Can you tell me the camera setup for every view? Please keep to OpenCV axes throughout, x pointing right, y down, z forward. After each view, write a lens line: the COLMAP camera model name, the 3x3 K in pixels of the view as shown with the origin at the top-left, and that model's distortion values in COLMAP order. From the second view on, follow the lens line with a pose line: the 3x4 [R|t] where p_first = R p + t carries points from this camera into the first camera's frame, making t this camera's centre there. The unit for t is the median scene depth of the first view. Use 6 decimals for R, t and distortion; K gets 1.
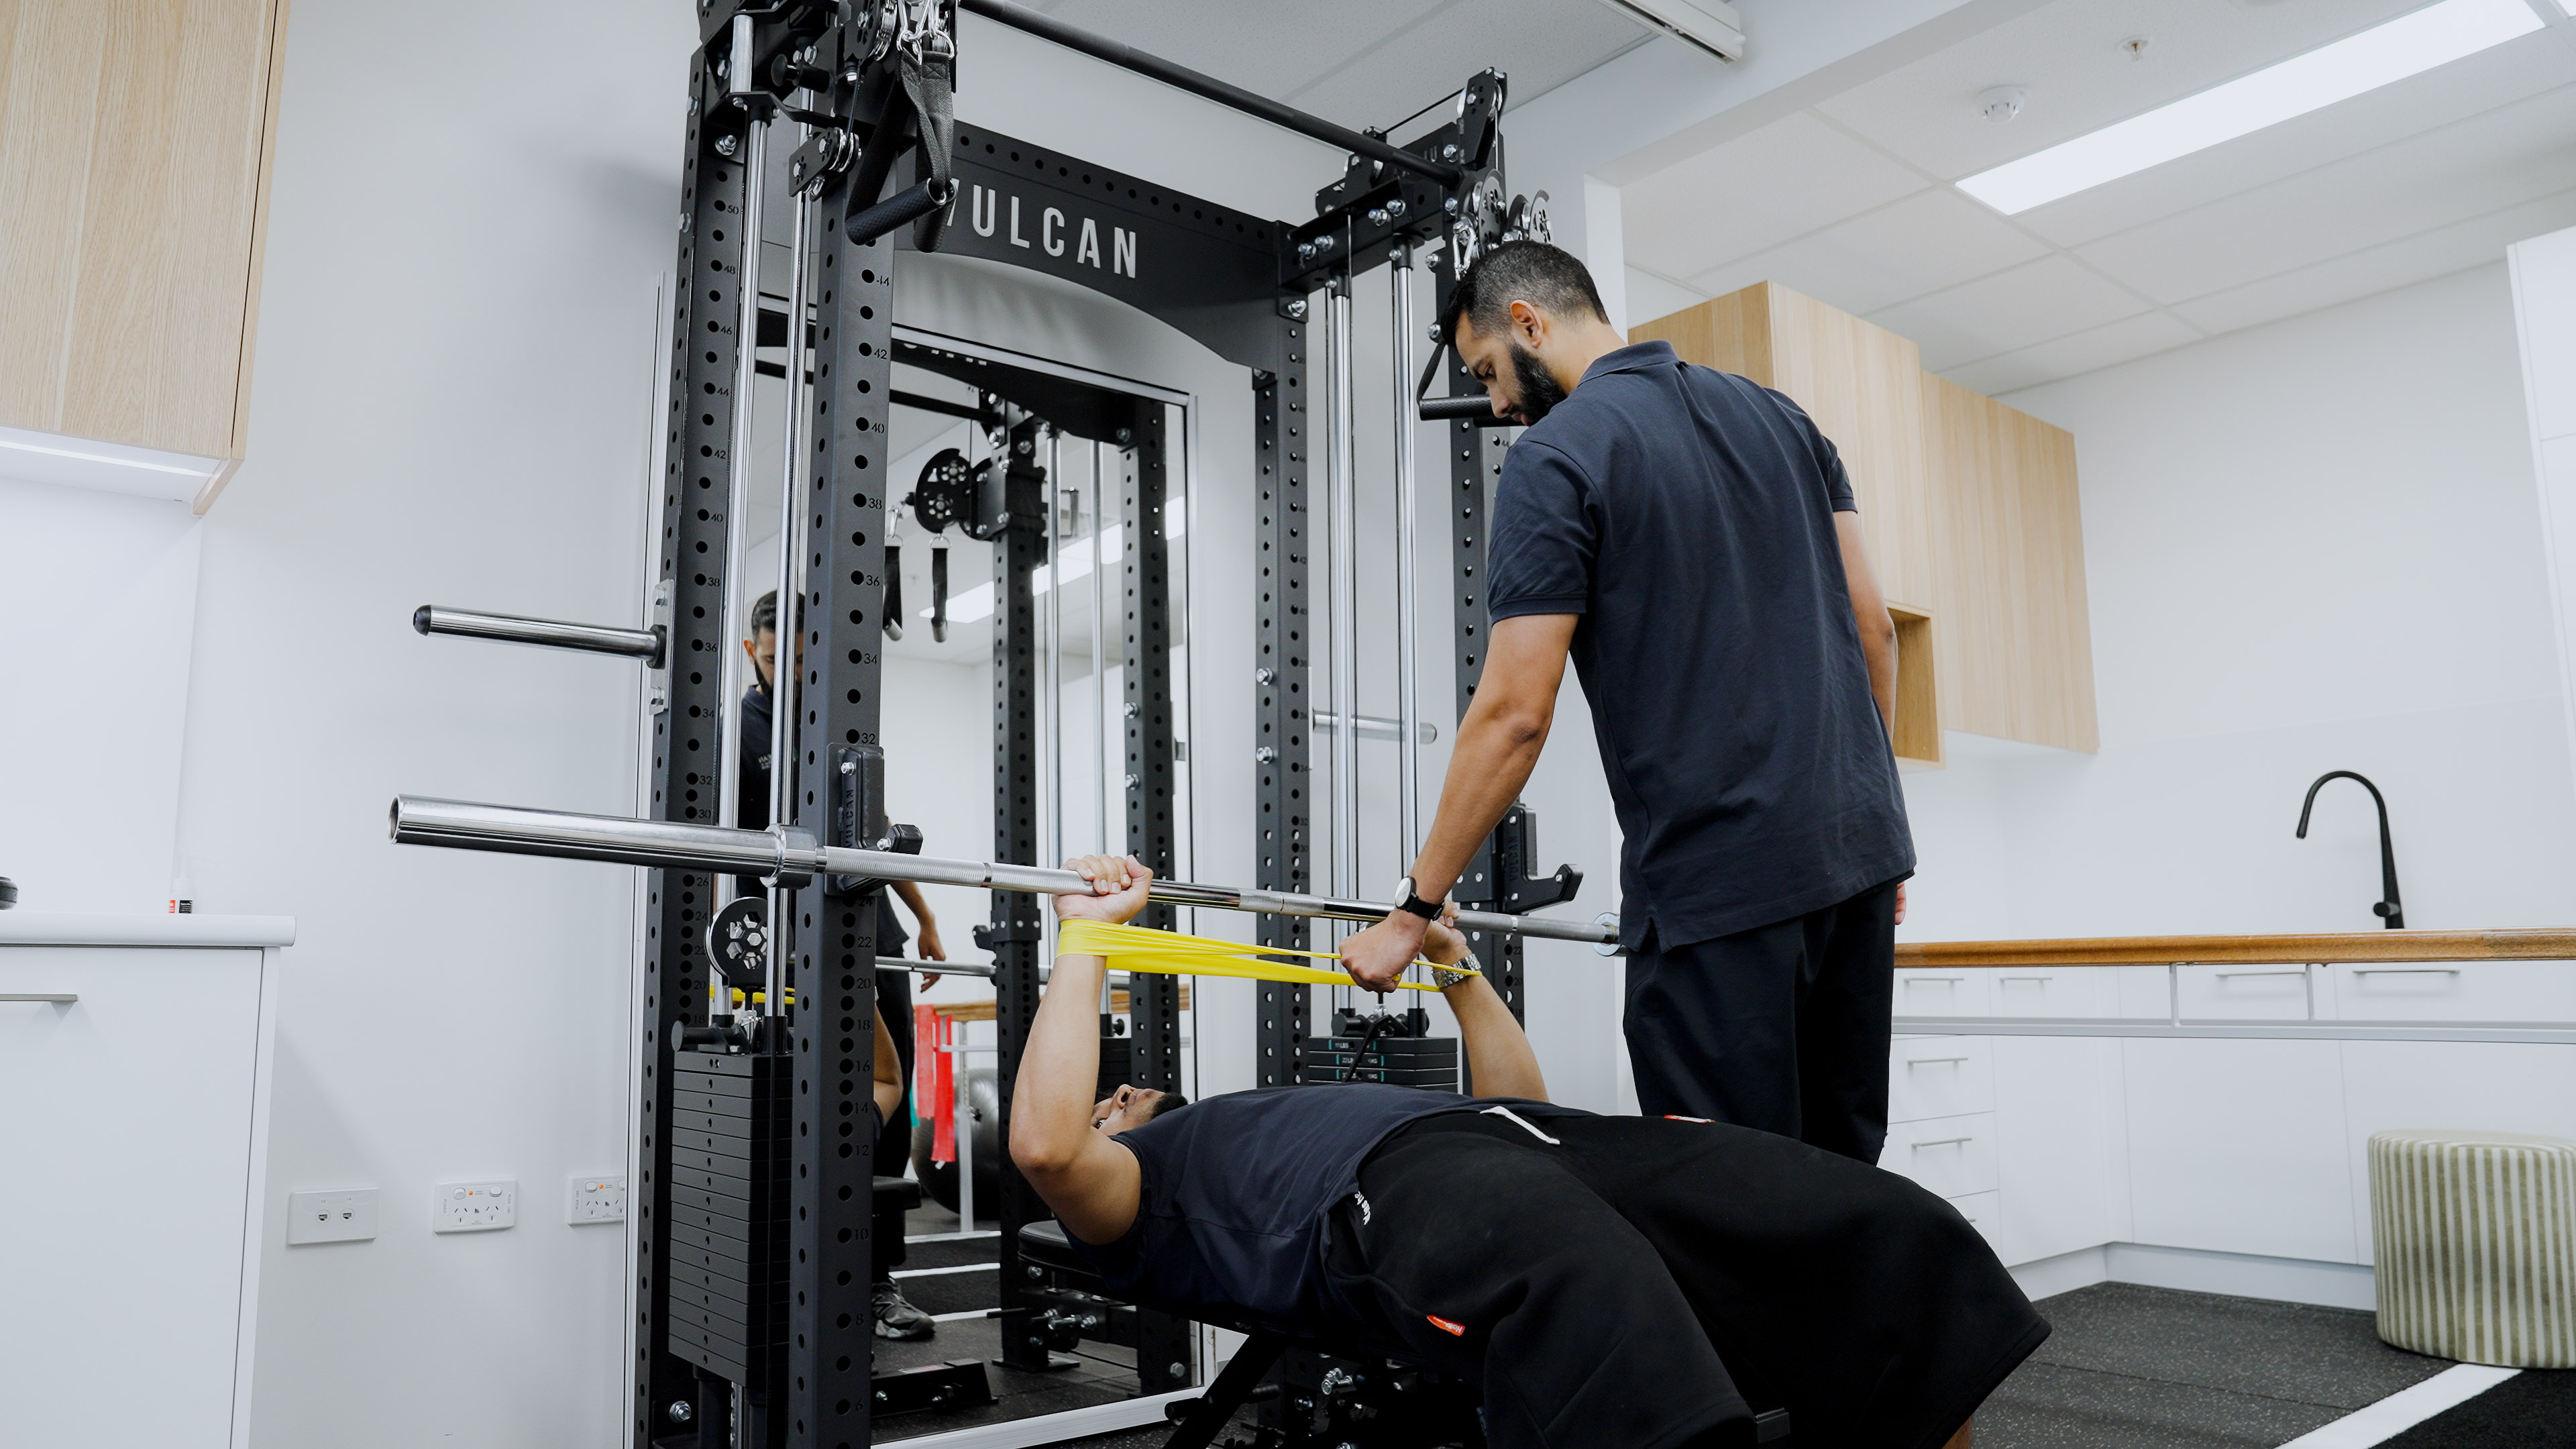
lens RADIAL K [[1782.6, 0, 1290.6], [0, 1782.6, 716.4], [0, 0, 1]] dist [-0.131004, 0.097734]
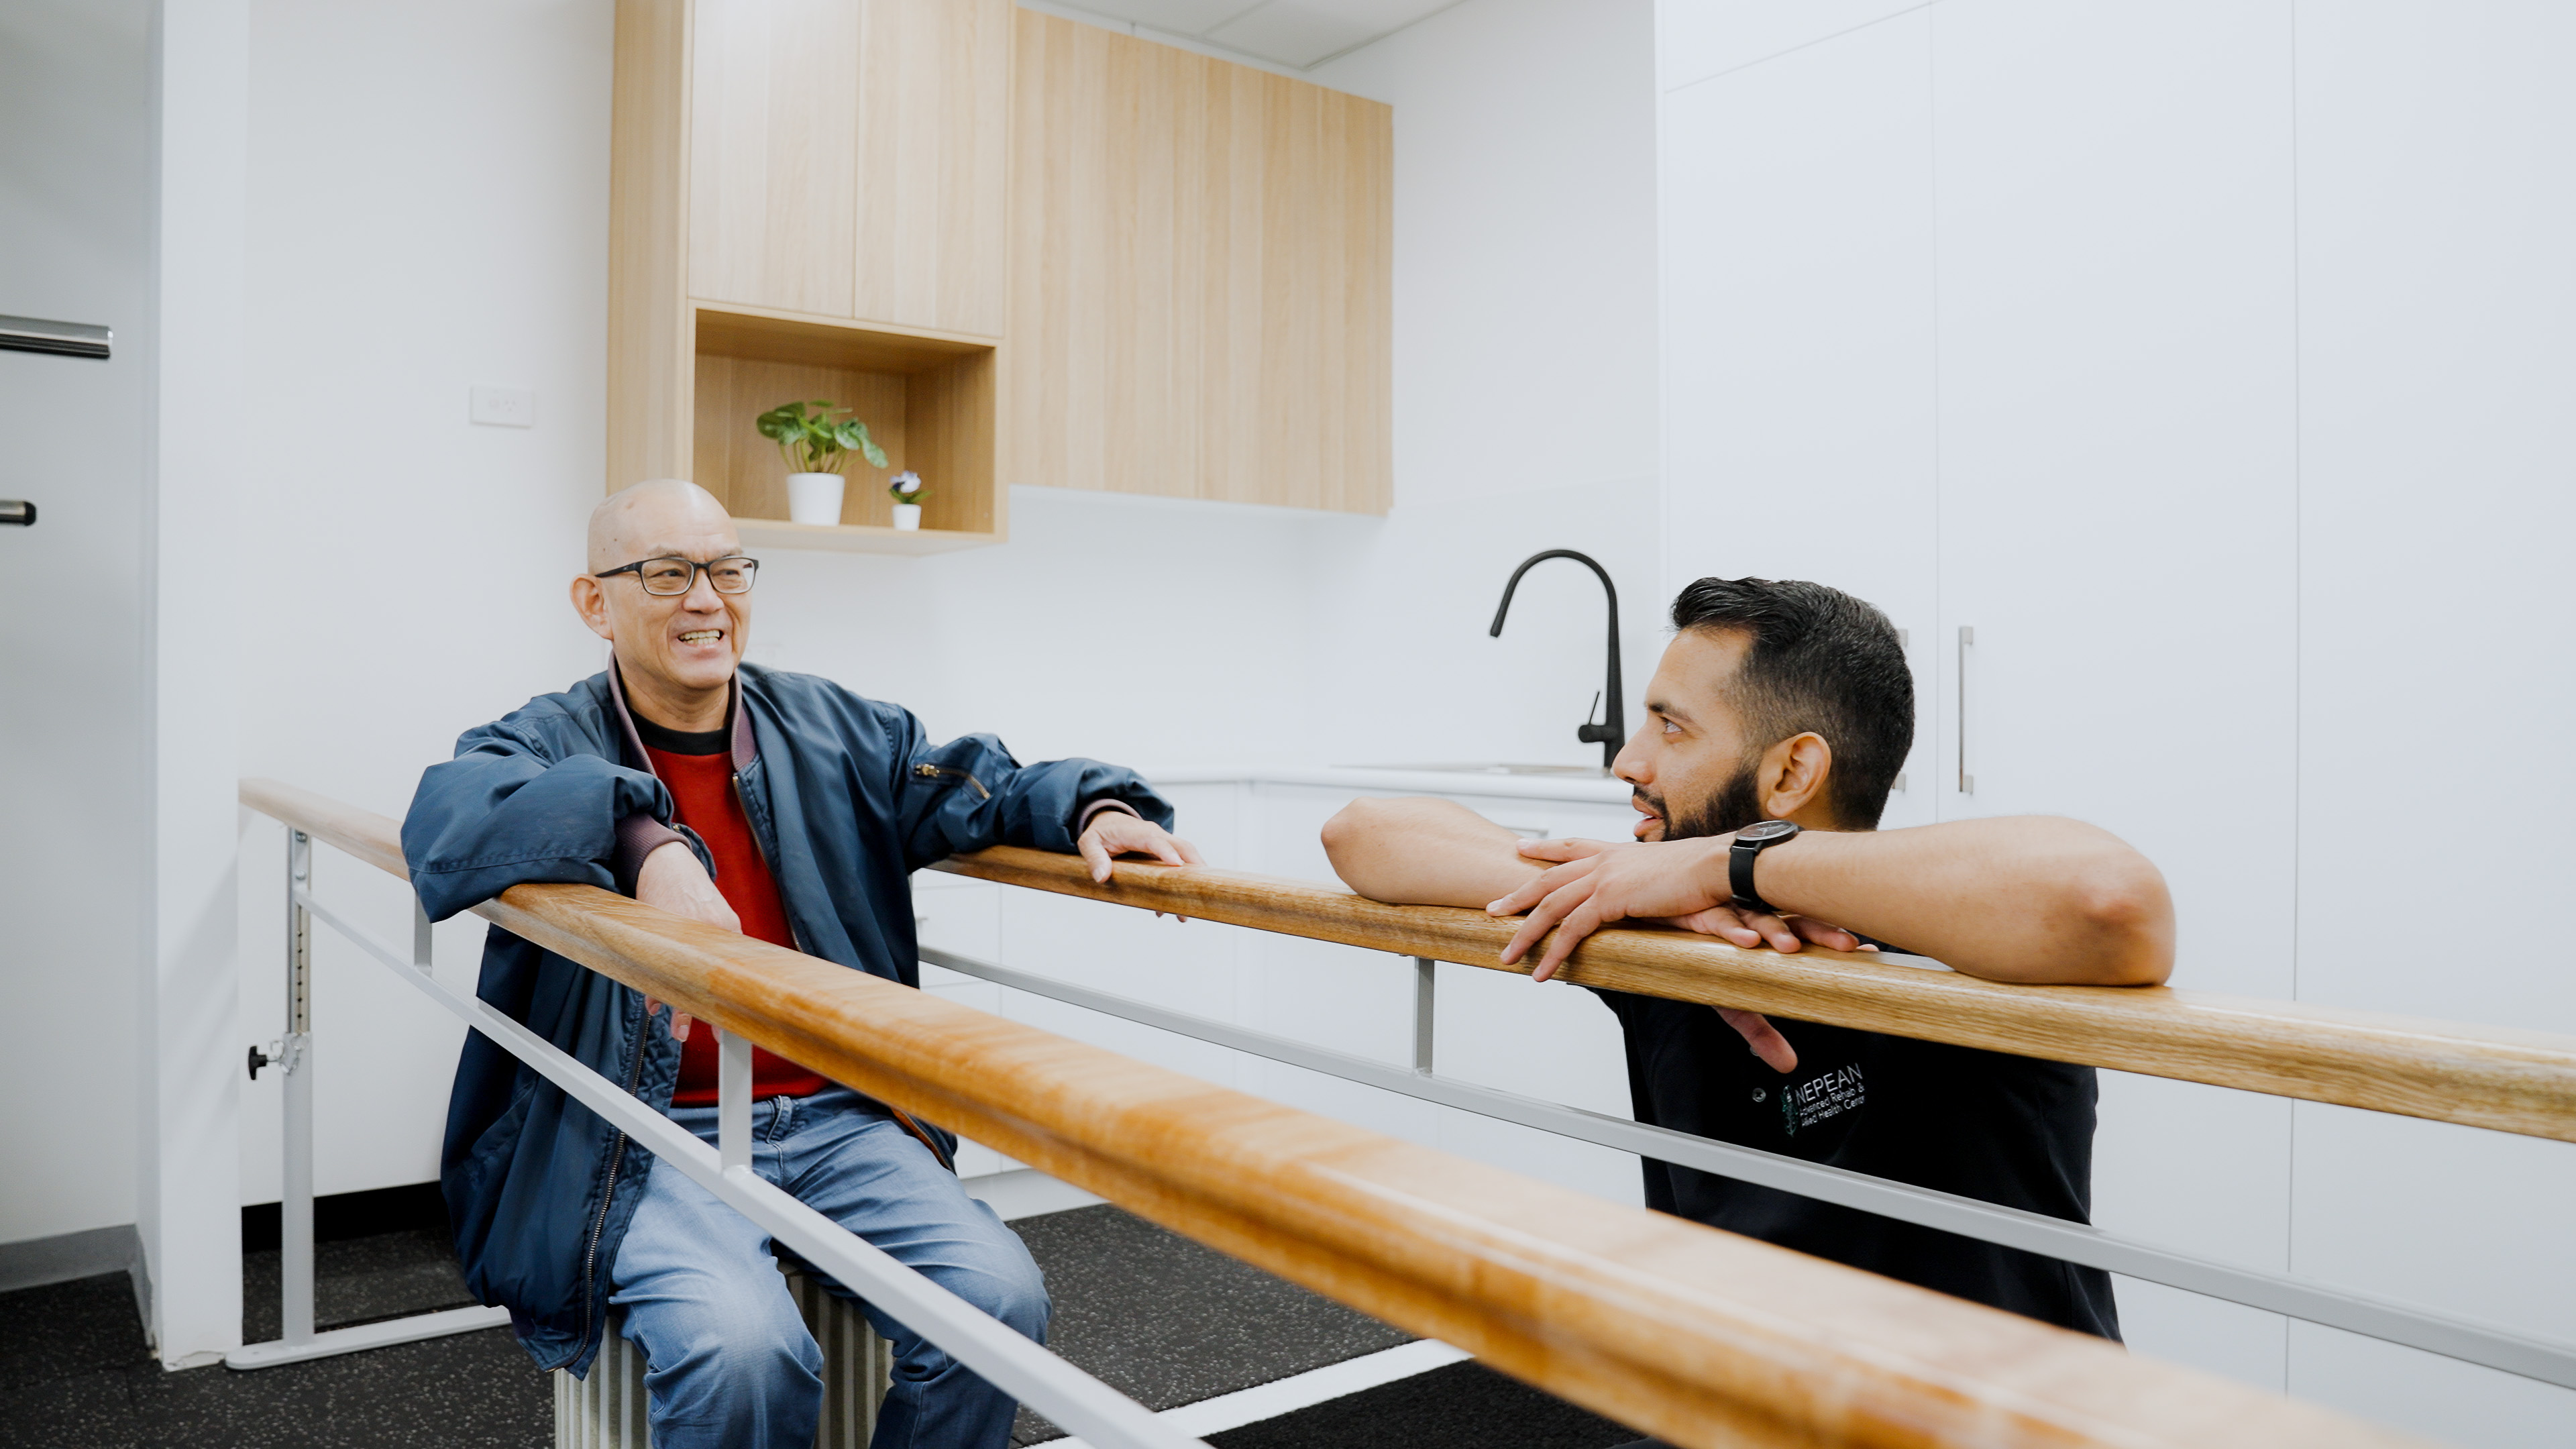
lens RADIAL K [[1782.6, 0, 1276.9], [0, 1782.6, 718.3], [0, 0, 1]] dist [-0.131004, 0.097734]
pose [[0.998615, 0.012240, -0.051166, 0.569753], [-0.004013, 0.987449, 0.157889, -0.019259], [0.052456, -0.157465, 0.986130, 0.227539]]
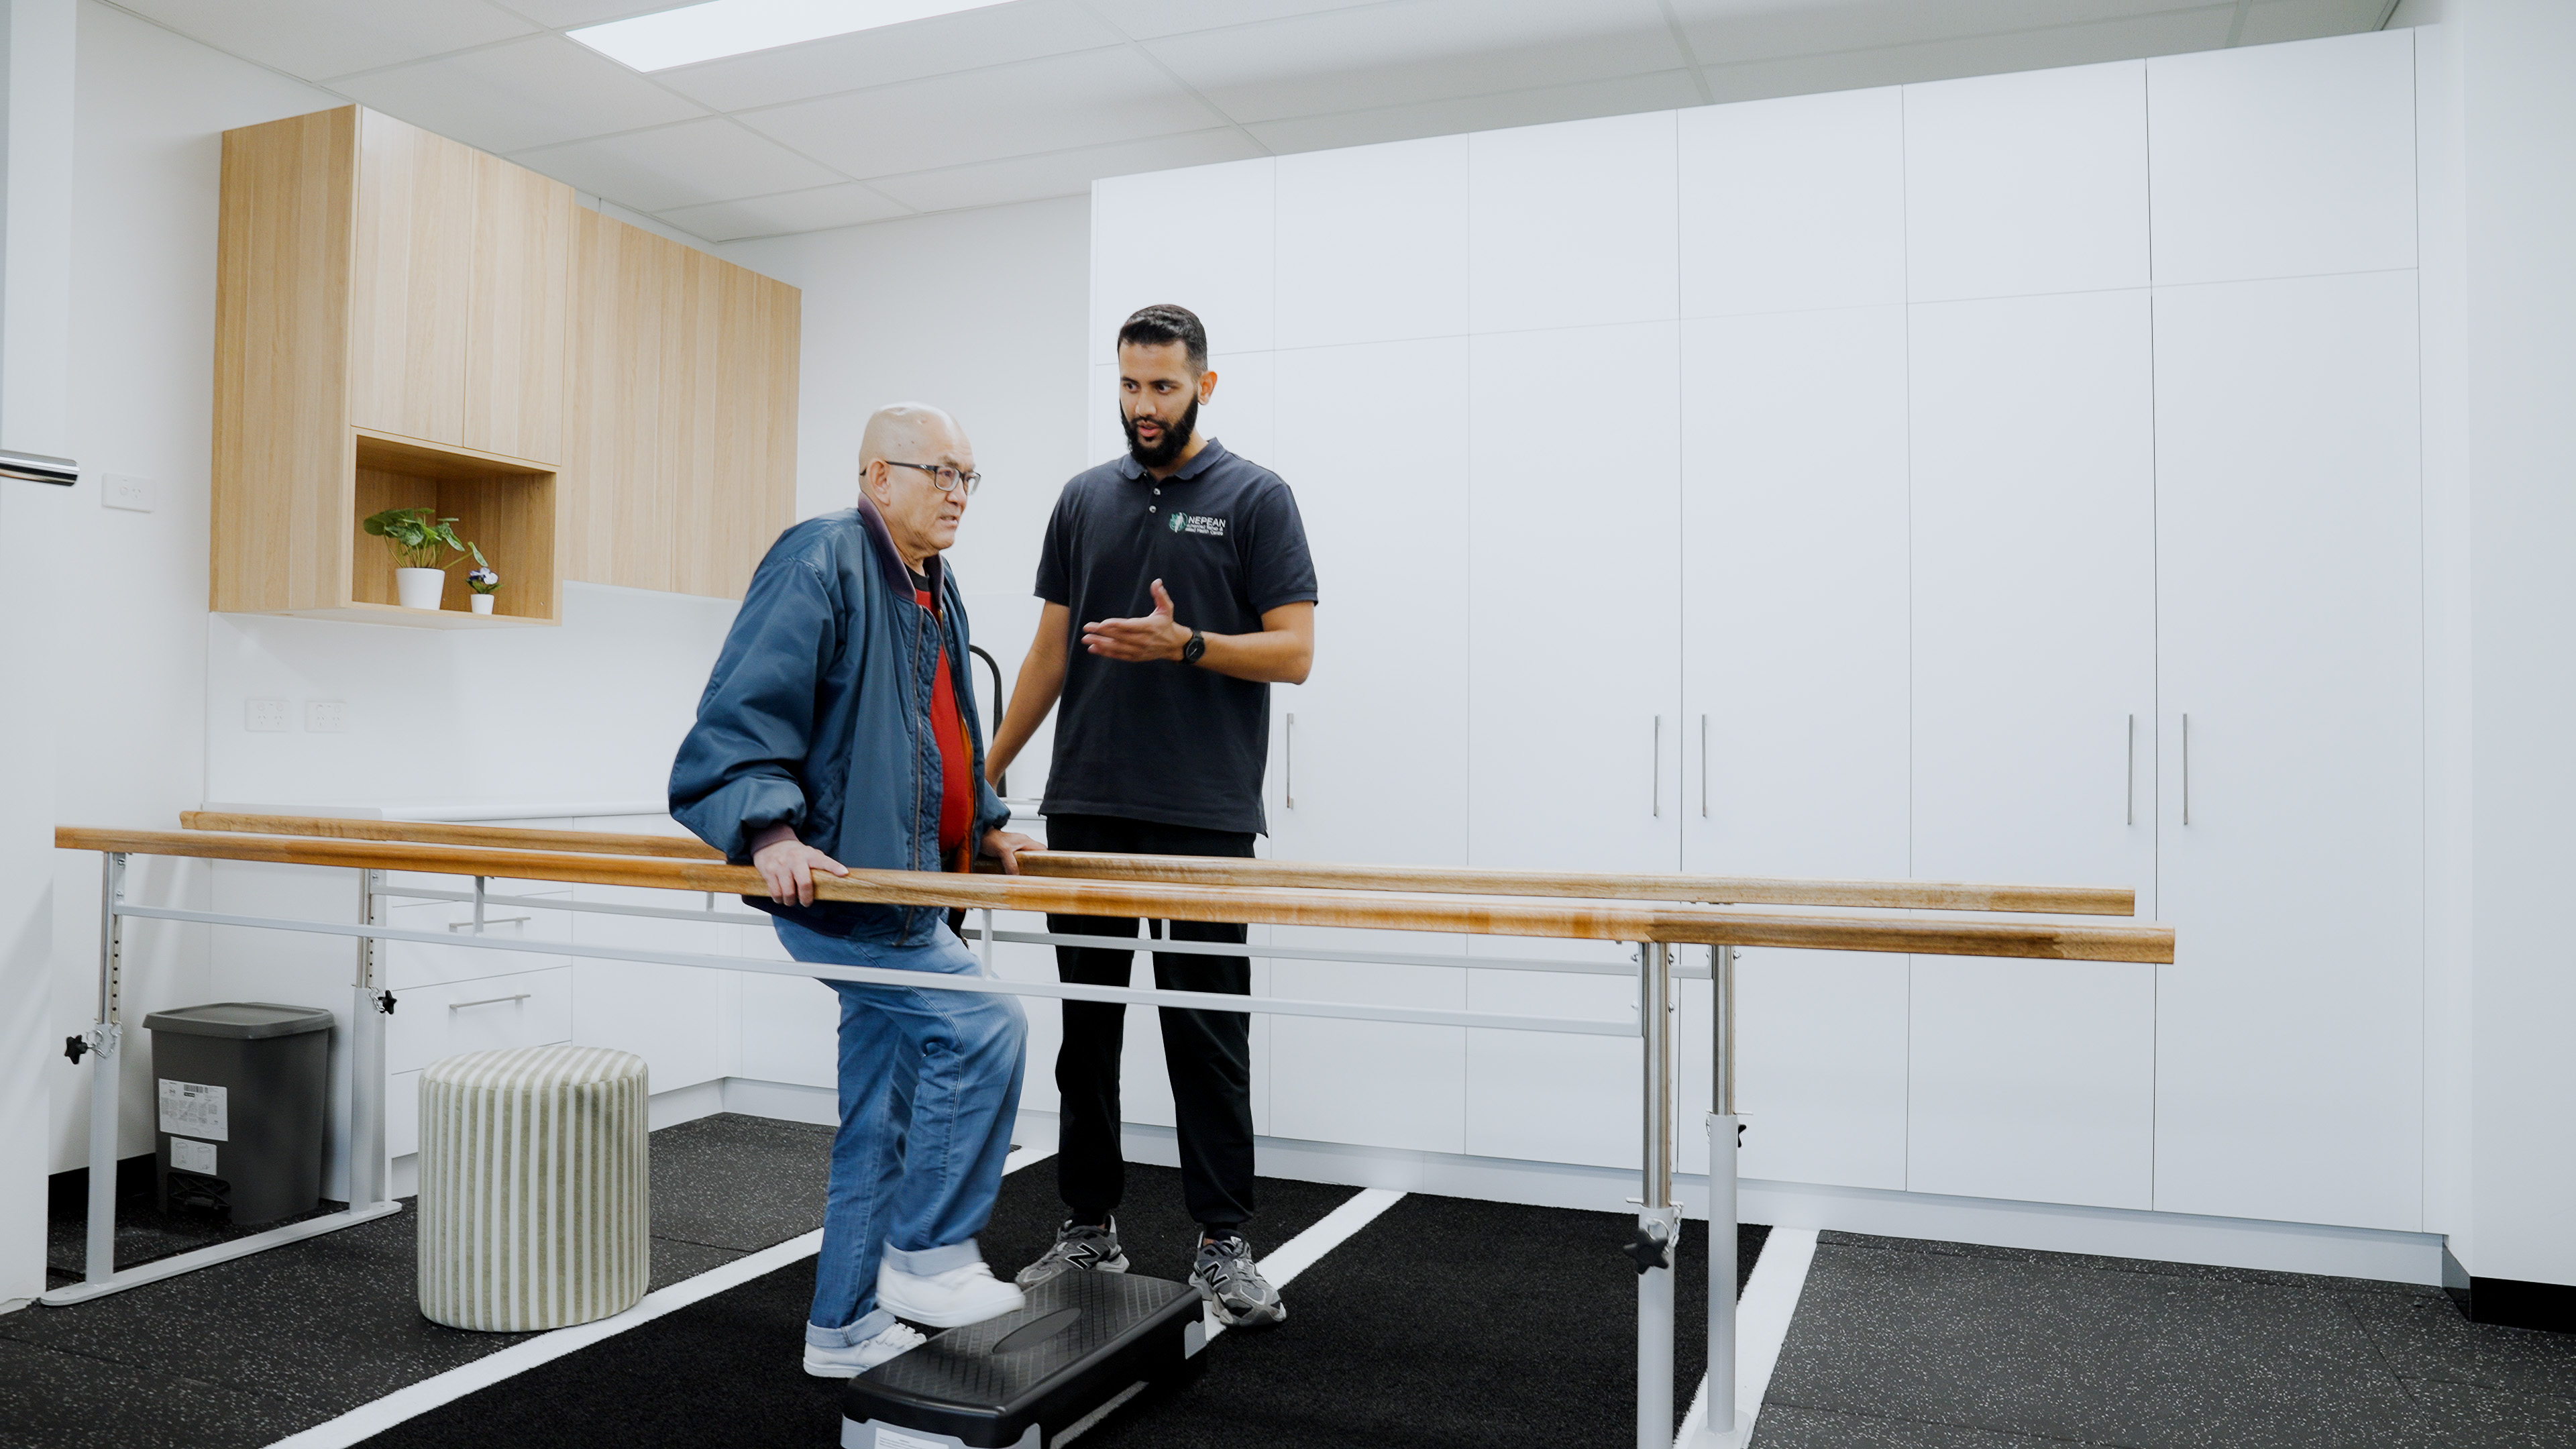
lens RADIAL K [[1782.6, 0, 1280.6], [0, 1782.6, 718.7], [0, 0, 1]] dist [-0.131004, 0.097734]
pose [[0.881232, 0.022601, 0.472142, 0.282947], [-0.086104, 0.989820, 0.113328, -0.070503], [-0.464775, -0.140522, 0.874207, -0.076528]]
